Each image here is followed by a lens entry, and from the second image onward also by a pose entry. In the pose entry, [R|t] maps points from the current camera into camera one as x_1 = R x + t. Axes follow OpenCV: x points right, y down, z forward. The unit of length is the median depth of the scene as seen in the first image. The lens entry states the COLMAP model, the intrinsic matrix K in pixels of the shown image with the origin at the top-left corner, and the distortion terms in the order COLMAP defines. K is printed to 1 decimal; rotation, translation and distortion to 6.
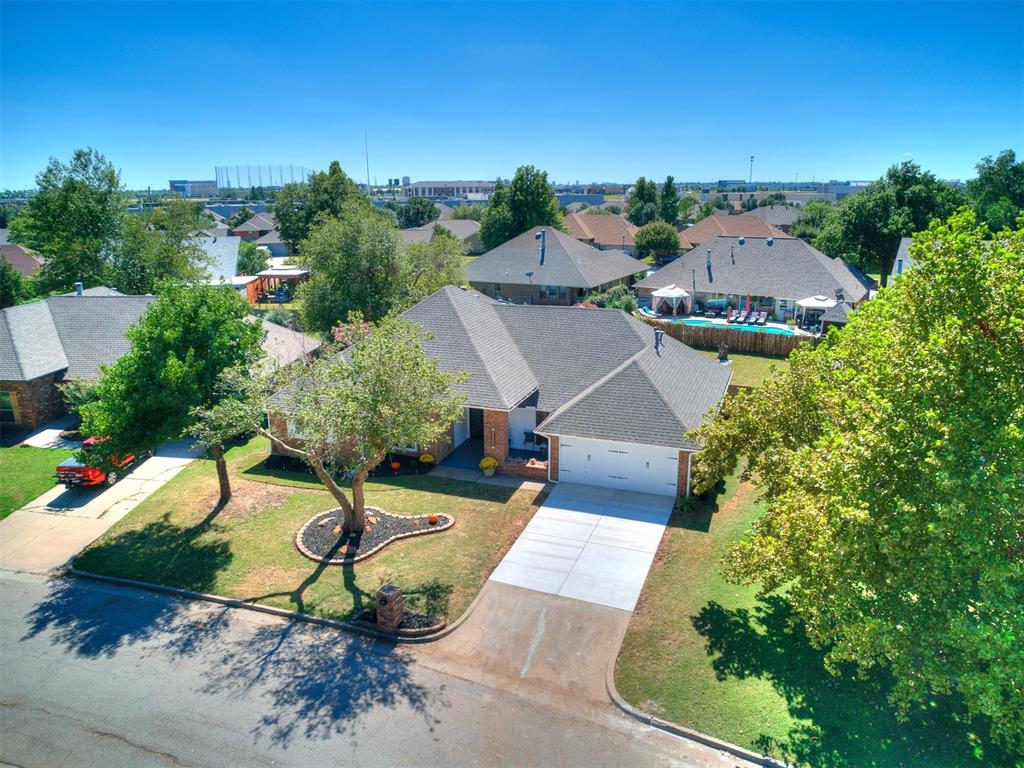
lens RADIAL K [[743.0, 0, 507.4], [0, 743.0, 346.3], [0, 0, 1]] dist [-0.058950, 0.045714]
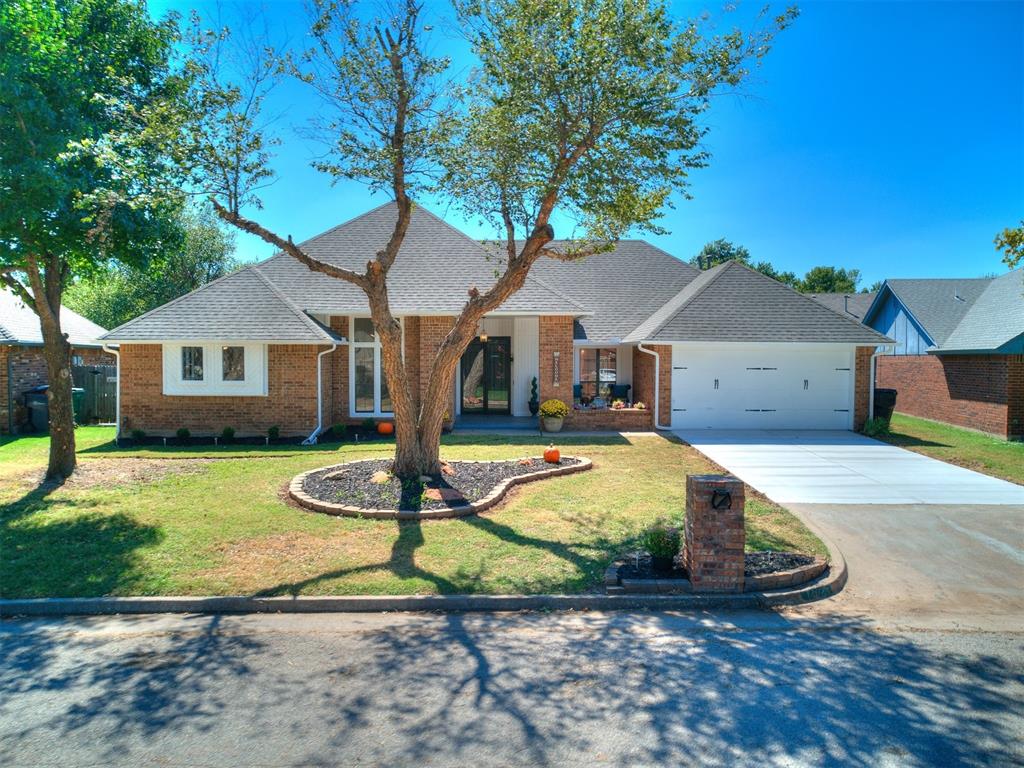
lens RADIAL K [[743.0, 0, 507.4], [0, 743.0, 346.3], [0, 0, 1]] dist [-0.058950, 0.045714]
pose [[0.927167, 0.021583, 0.374027, -0.397004], [0.064189, 0.974426, -0.215344, 0.327481], [-0.369109, 0.223668, 0.902070, 0.645795]]
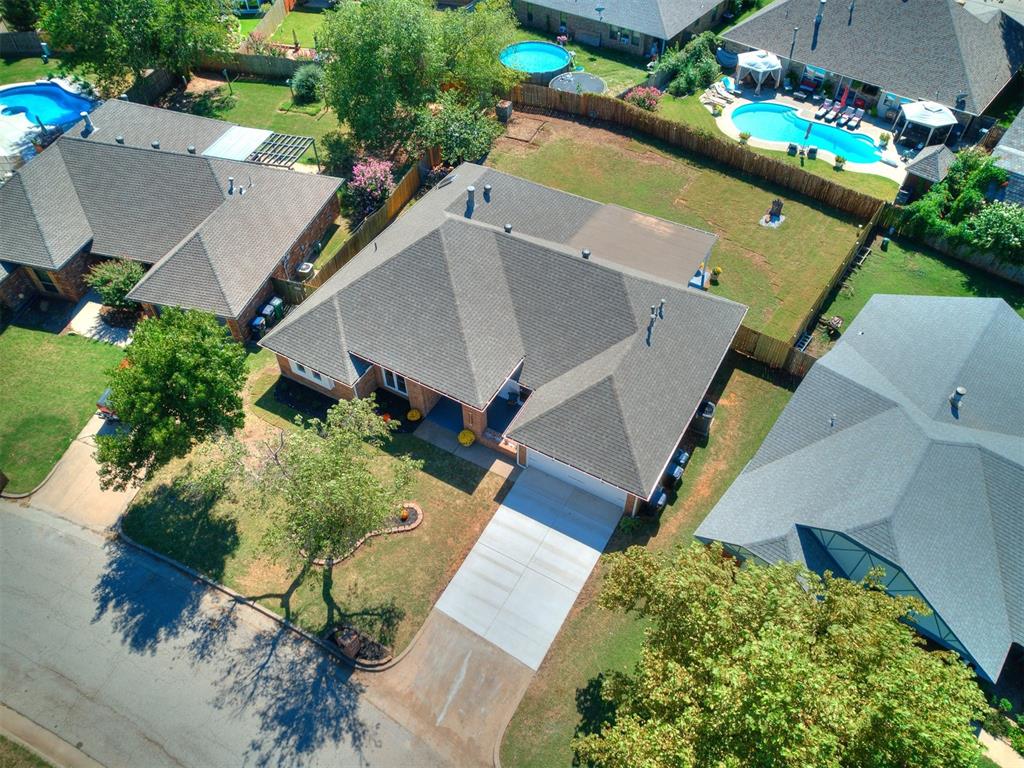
lens RADIAL K [[723.1, 0, 512.0], [0, 723.1, 384.0], [0, 0, 1]] dist [-0.036244, 0.000952]
pose [[0.988746, 0.110474, -0.100878, 0.194368], [-0.030607, 0.809424, 0.586426, -0.738453], [0.146438, -0.576739, 0.803697, 0.283601]]
